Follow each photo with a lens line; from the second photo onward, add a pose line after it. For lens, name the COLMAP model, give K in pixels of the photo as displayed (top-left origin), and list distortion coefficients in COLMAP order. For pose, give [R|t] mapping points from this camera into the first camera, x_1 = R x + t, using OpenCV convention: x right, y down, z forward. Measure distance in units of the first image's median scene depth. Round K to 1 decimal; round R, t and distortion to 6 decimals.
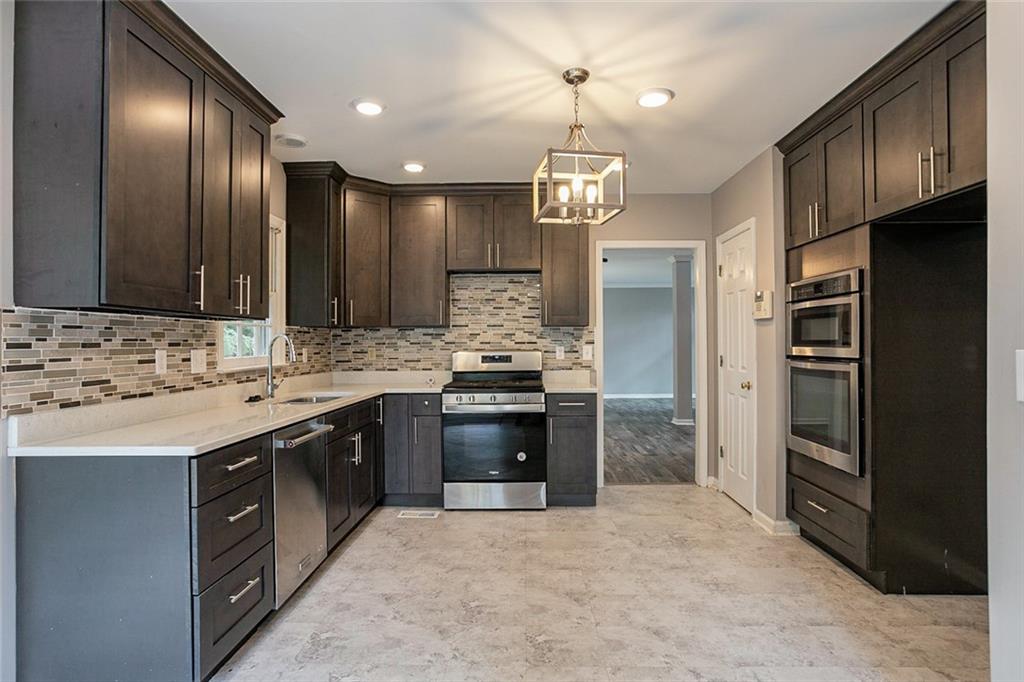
lens RADIAL K [[534.9, 0, 506.4], [0, 534.9, 336.2], [0, 0, 1]] dist [-0.000889, 0.006150]
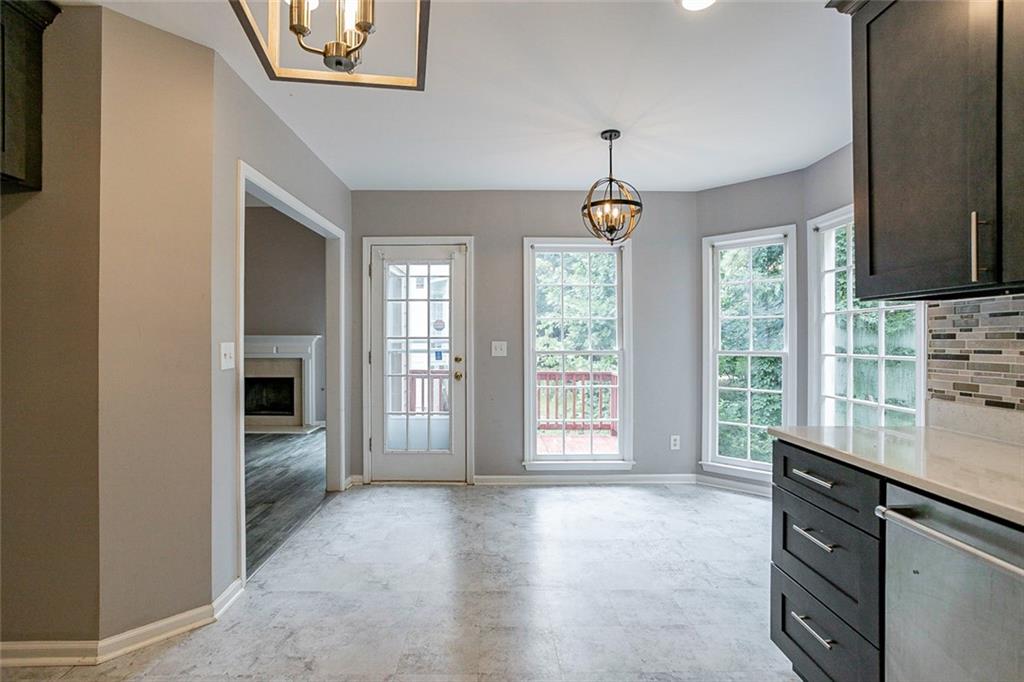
lens RADIAL K [[534.9, 0, 508.6], [0, 534.9, 341.2], [0, 0, 1]] dist [-0.000889, 0.006150]
pose [[-0.999971, 0.007631, 0.000216, -0.024433], [0.007628, 0.999911, -0.010965, 0.030178], [-0.000300, -0.010963, -0.999940, 1.925921]]
